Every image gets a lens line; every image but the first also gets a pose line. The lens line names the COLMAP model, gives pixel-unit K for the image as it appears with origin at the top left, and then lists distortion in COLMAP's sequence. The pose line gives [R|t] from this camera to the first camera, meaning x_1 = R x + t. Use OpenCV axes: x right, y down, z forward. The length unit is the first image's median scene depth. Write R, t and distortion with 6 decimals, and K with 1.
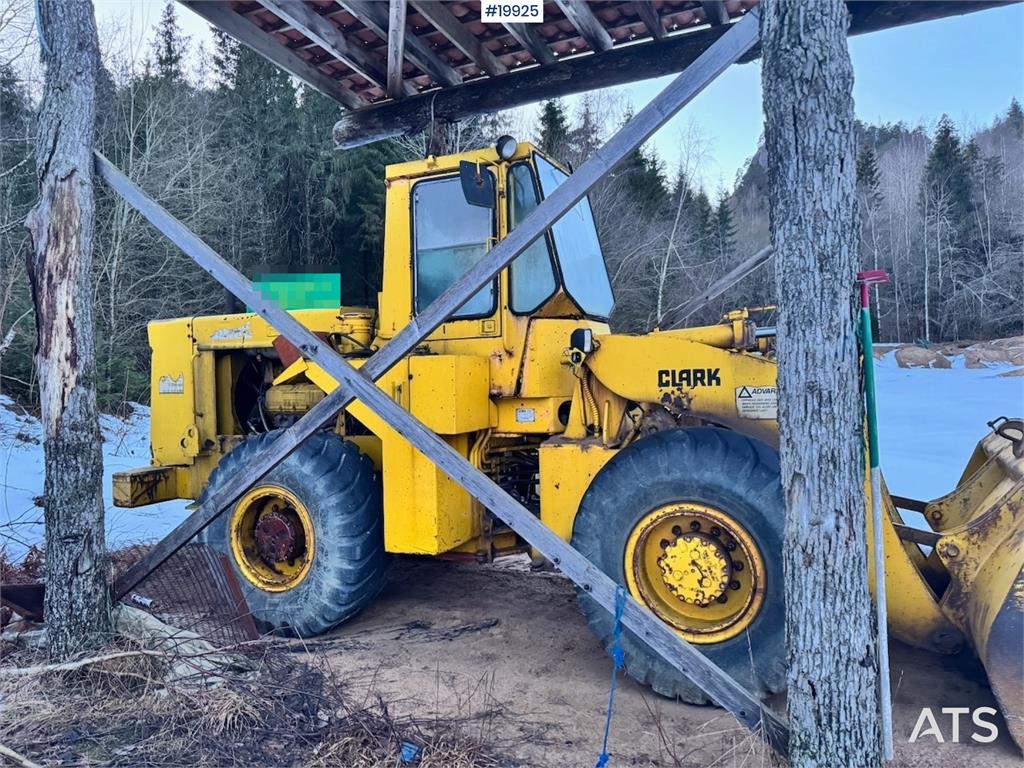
lens RADIAL K [[721.4, 0, 511.1], [0, 721.4, 387.3], [0, 0, 1]] dist [0.062881, -0.077354]
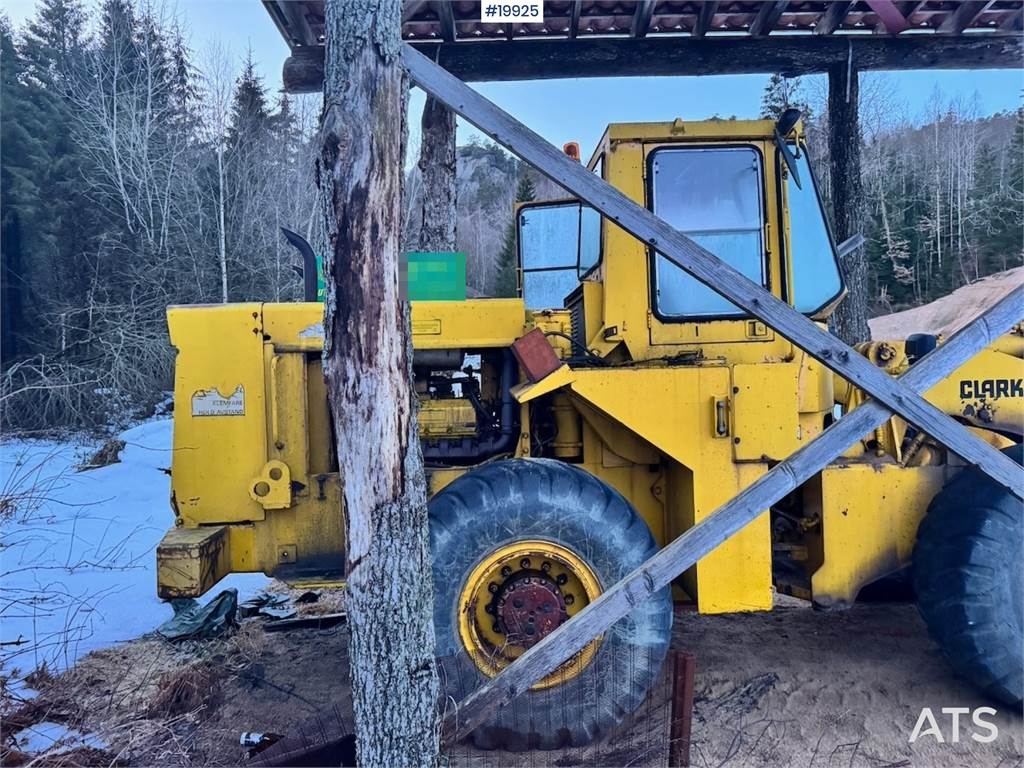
lens RADIAL K [[721.4, 0, 530.3], [0, 721.4, 384.1], [0, 0, 1]] dist [0.062881, -0.077354]
pose [[0.894941, -0.006057, 0.446144, -0.728260], [0.010061, 0.999928, -0.006607, -0.018770], [-0.446072, 0.010402, 0.894937, 0.397280]]
